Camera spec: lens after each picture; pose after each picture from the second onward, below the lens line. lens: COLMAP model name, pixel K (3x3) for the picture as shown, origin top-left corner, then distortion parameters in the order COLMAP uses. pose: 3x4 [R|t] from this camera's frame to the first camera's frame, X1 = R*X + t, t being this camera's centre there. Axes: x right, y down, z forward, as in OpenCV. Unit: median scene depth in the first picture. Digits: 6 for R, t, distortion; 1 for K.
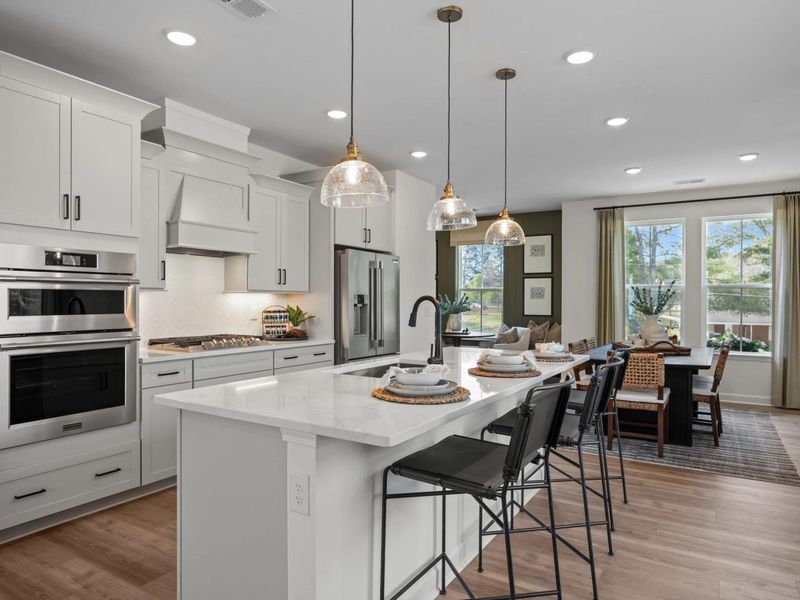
lens RADIAL K [[506.6, 0, 406.6], [0, 506.6, 301.5], [0, 0, 1]] dist [-0.011305, -0.001832]
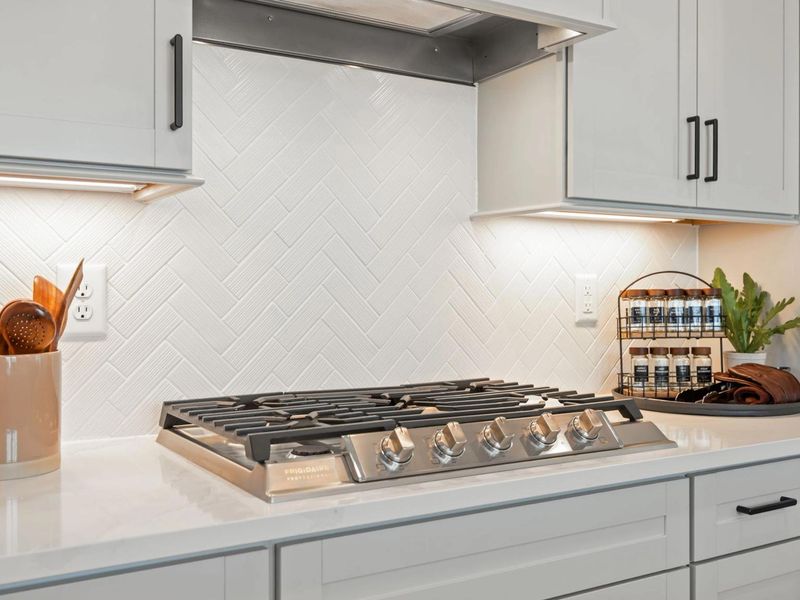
lens RADIAL K [[862.0, 0, 399.6], [0, 862.0, 297.1], [0, 0, 1]] dist [0.058179, 0.000000]
pose [[0.887849, 0.001341, -0.460133, -0.183005], [0.001708, 0.999979, 0.006210, 0.019165], [0.460132, -0.006300, 0.887828, 0.561526]]
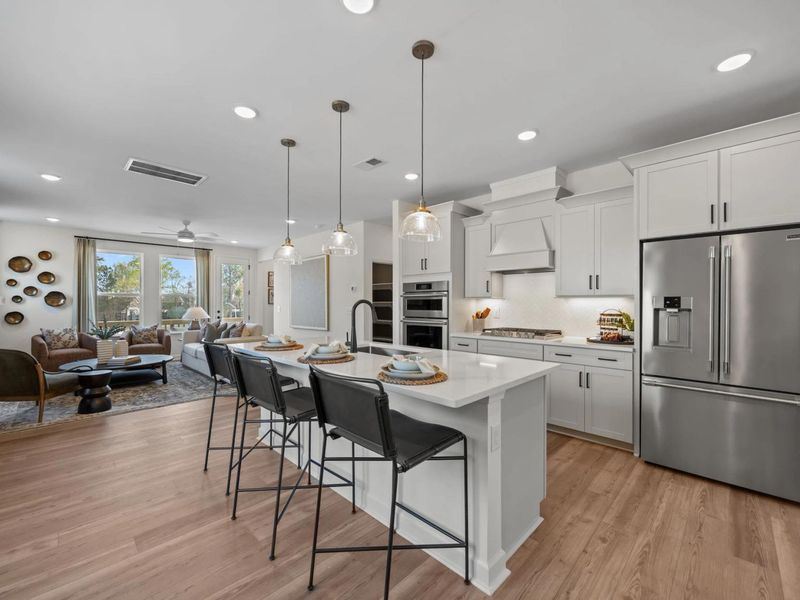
lens RADIAL K [[348.1, 0, 406.6], [0, 348.1, 301.2], [0, 0, 1]] dist [-0.002368, 0.000111]
pose [[-0.223607, -0.009353, -0.974635, 0.560125], [-0.004012, 0.999954, -0.008676, -0.000410], [0.974671, 0.001970, -0.223634, 0.774310]]
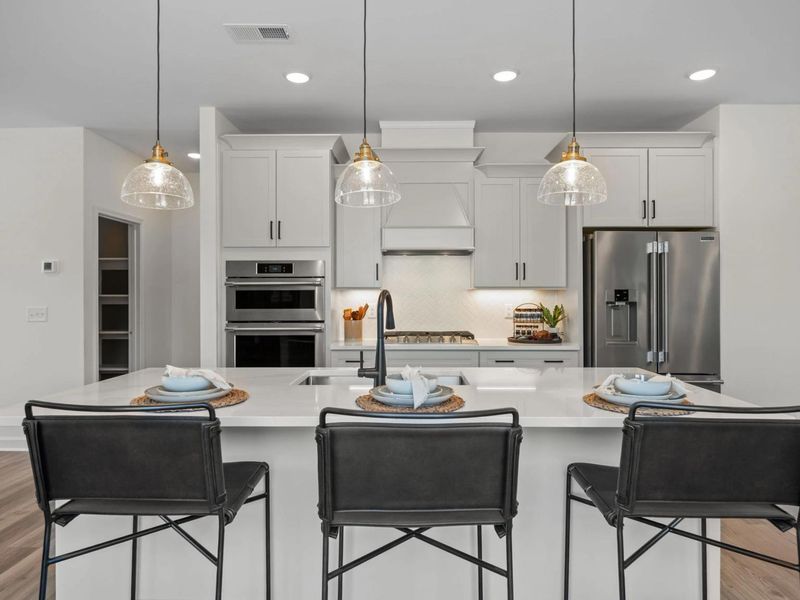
lens RADIAL K [[506.6, 0, 411.5], [0, 506.6, 296.7], [0, 0, 1]] dist [-0.011305, -0.001832]
pose [[0.512782, -0.004260, -0.858508, 0.425694], [0.001160, 0.999990, -0.004269, -0.000044], [0.858518, 0.001193, 0.512782, 0.369975]]
